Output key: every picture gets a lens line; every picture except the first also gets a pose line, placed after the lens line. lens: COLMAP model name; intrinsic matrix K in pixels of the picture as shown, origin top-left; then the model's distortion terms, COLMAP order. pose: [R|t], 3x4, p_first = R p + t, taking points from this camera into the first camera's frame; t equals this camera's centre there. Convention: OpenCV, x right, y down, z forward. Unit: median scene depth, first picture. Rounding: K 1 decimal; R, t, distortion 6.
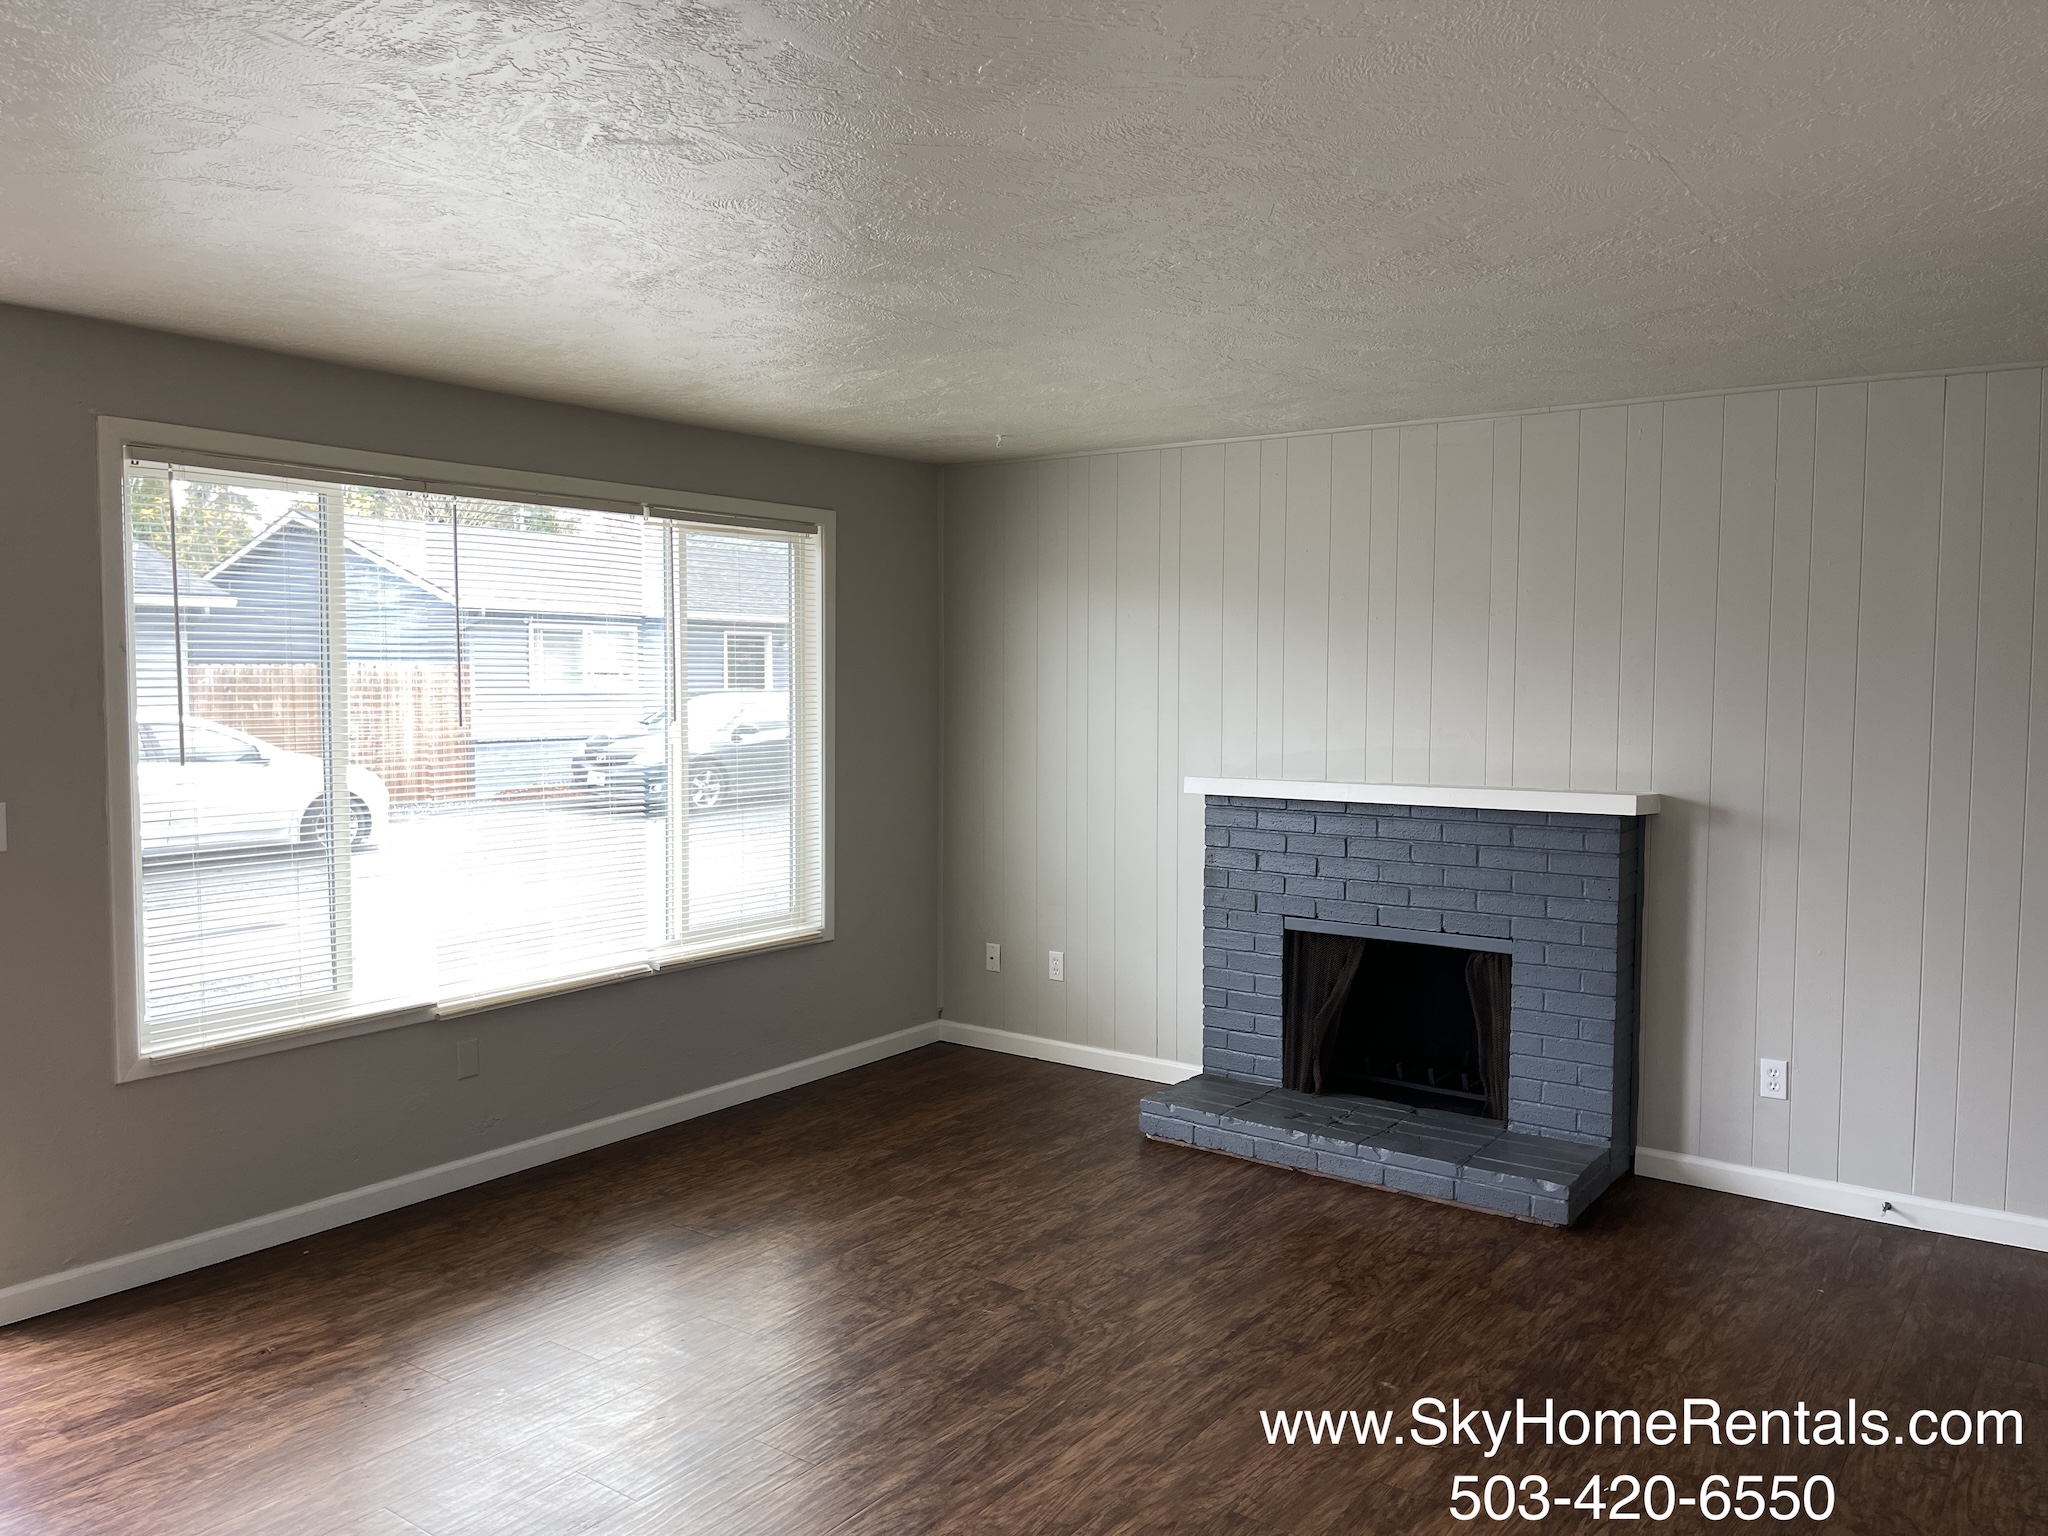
lens RADIAL K [[1539.9, 0, 1021.6], [0, 1539.9, 776.0], [0, 0, 1]] dist [0.077279, -0.100570]
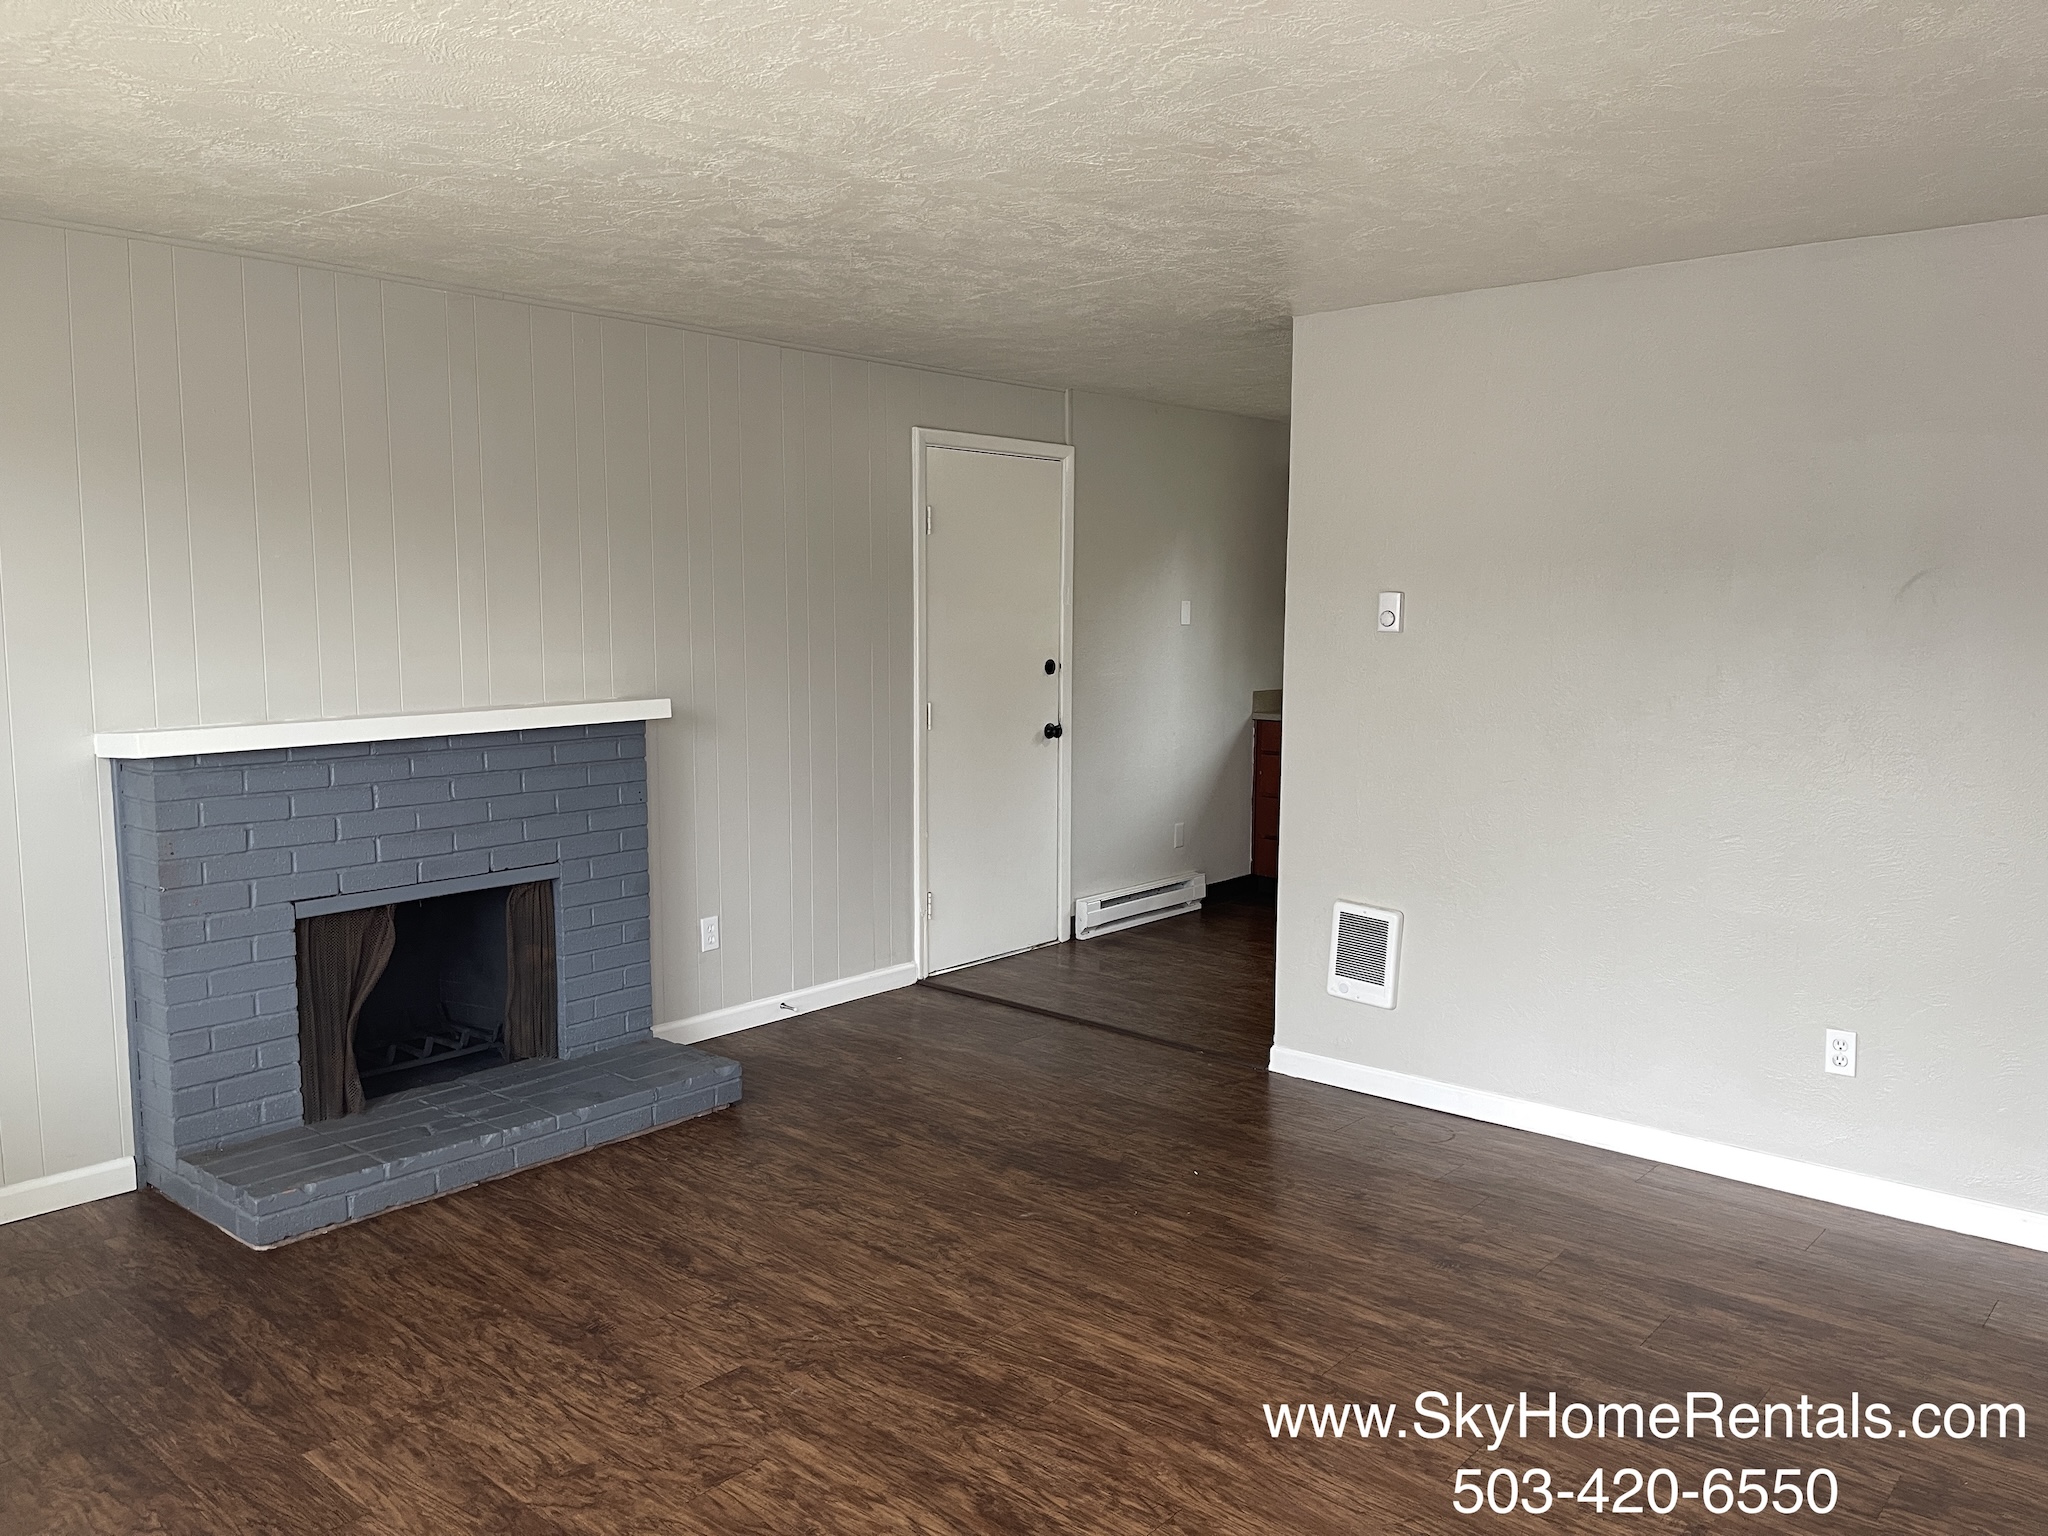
lens RADIAL K [[1539.9, 0, 1021.6], [0, 1539.9, 776.0], [0, 0, 1]] dist [0.077279, -0.100570]
pose [[0.084163, -0.120959, 0.989083, -0.595897], [0.061342, 0.991351, 0.116017, -0.040573], [-0.994562, 0.050908, 0.090855, 0.625016]]
